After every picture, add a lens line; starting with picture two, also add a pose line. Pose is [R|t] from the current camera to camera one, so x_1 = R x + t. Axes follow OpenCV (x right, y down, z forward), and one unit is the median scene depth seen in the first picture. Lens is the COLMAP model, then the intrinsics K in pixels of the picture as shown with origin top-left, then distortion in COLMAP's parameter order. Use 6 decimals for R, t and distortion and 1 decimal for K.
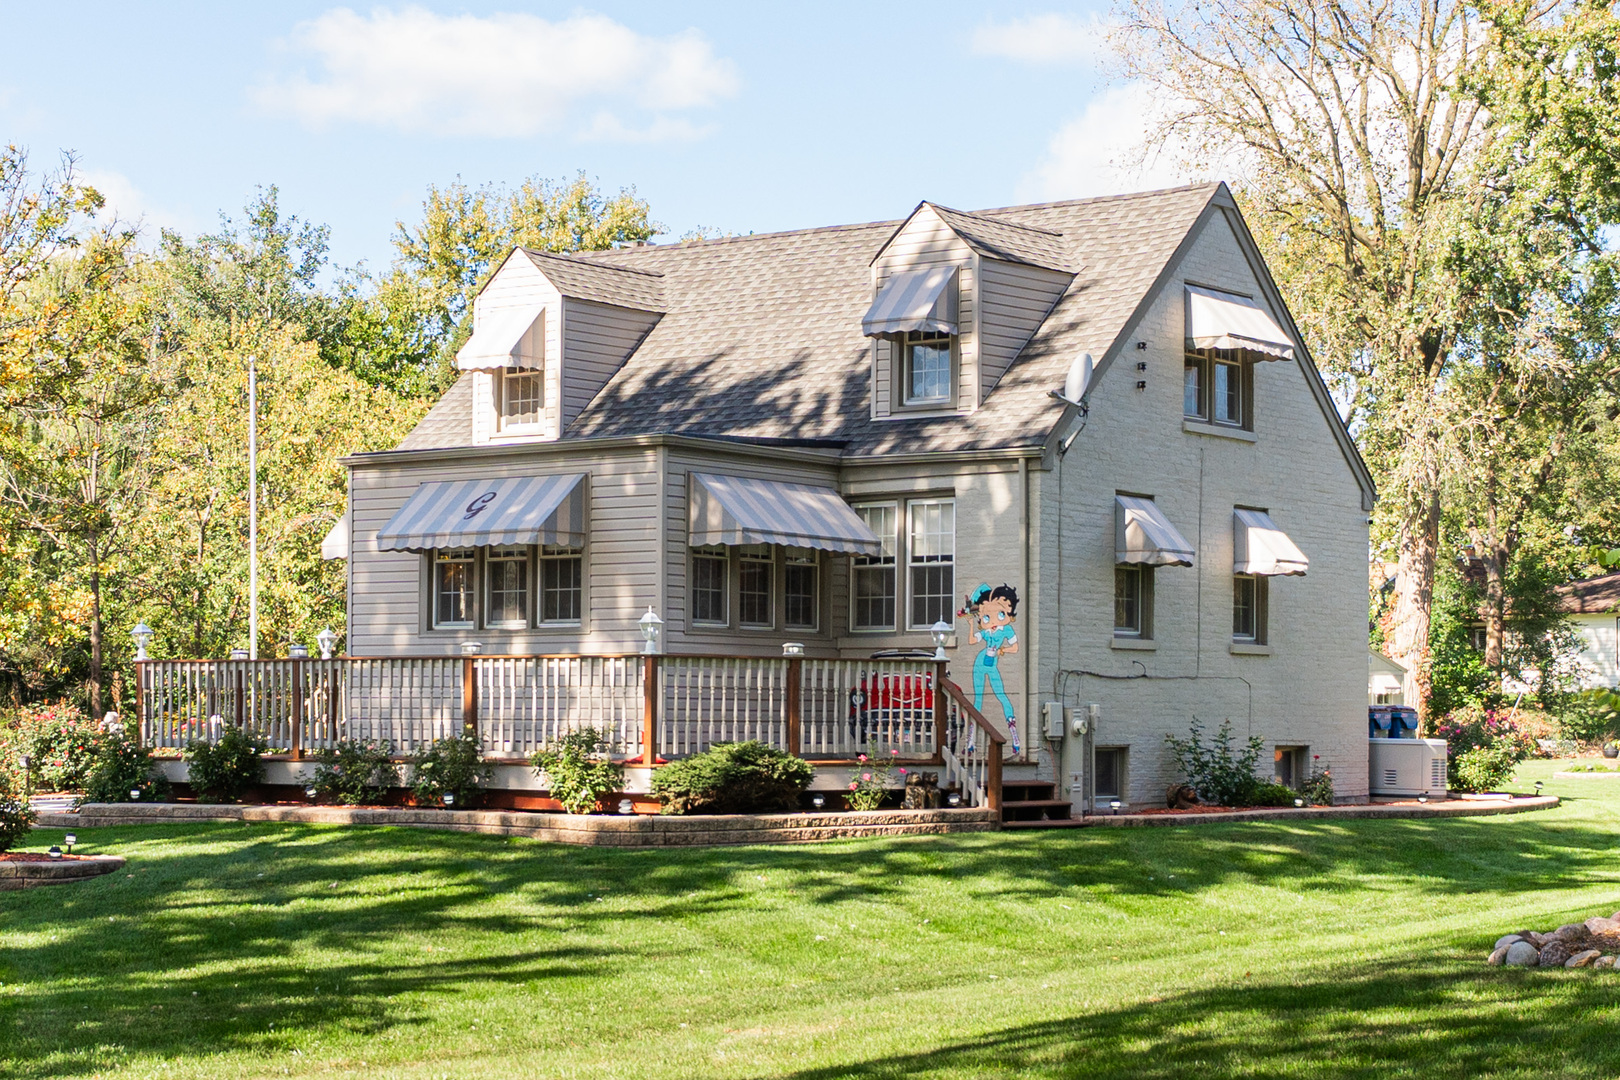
lens RADIAL K [[920.9, 0, 810.0], [0, 920.9, 540.0], [0, 0, 1]] dist [-0.003280, -0.000781]
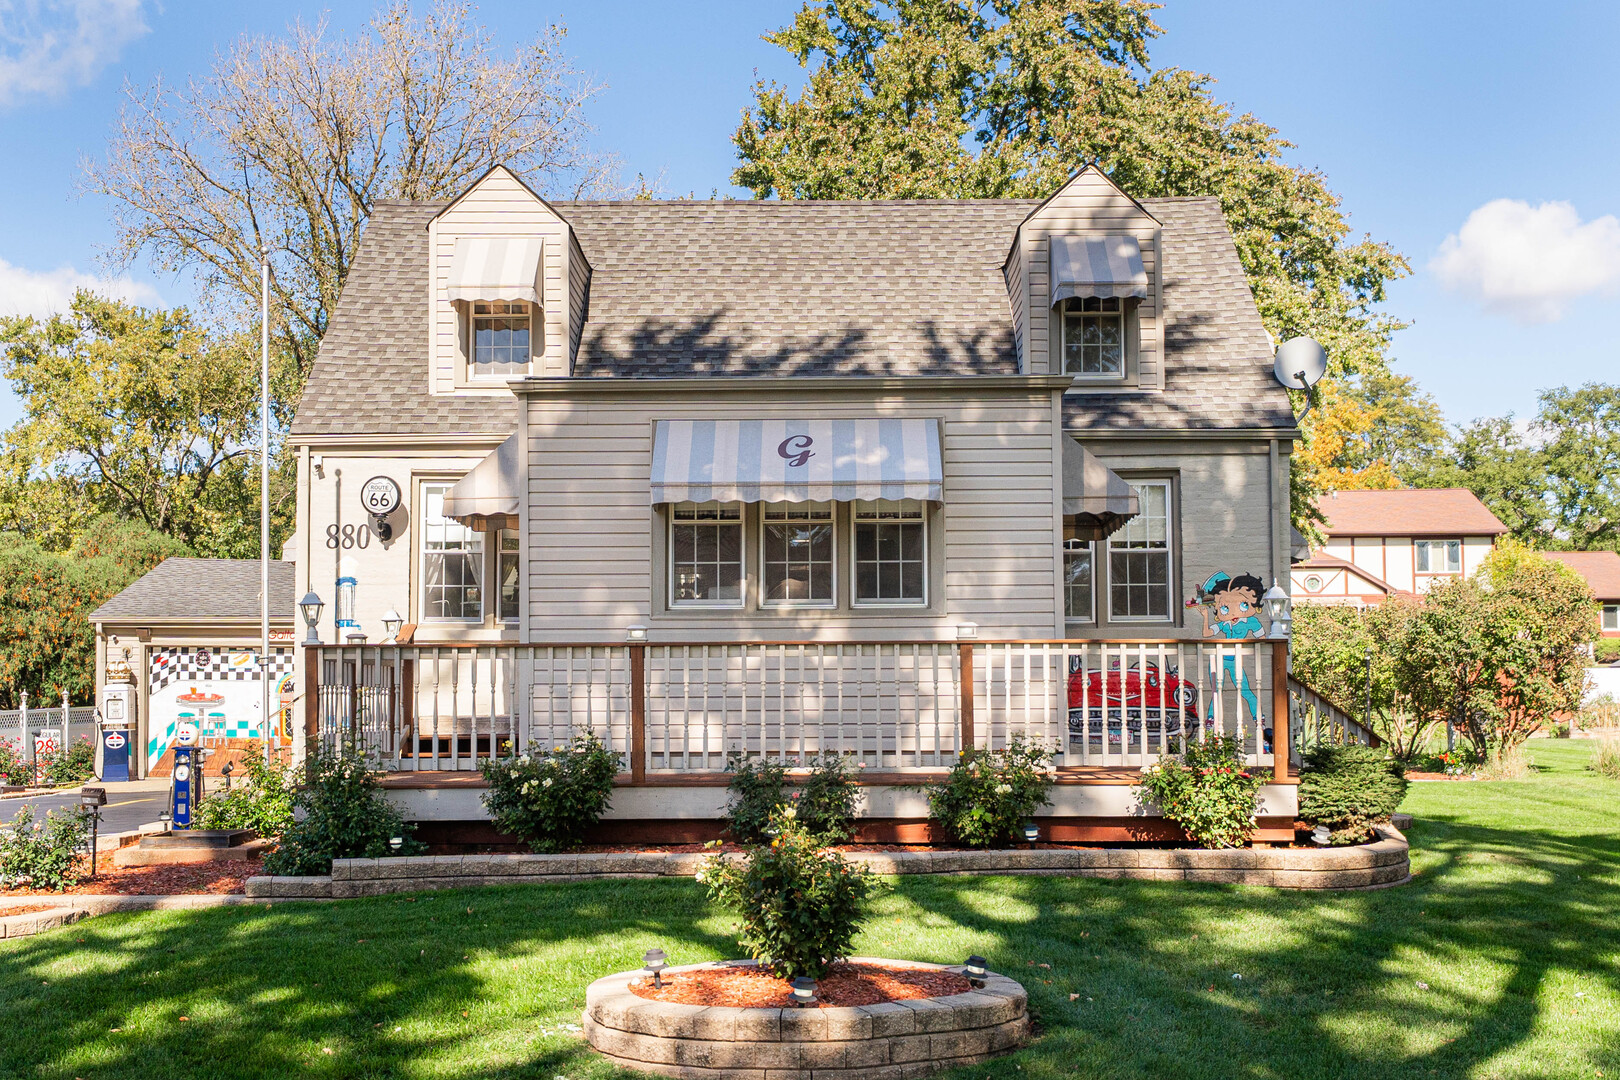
lens RADIAL K [[920.9, 0, 810.0], [0, 920.9, 540.0], [0, 0, 1]] dist [-0.003280, -0.000781]
pose [[0.968581, 0.037444, 0.245864, -0.445443], [-0.038555, 0.999256, -0.000297, 0.030841], [-0.245693, -0.009191, 0.969304, 0.193735]]
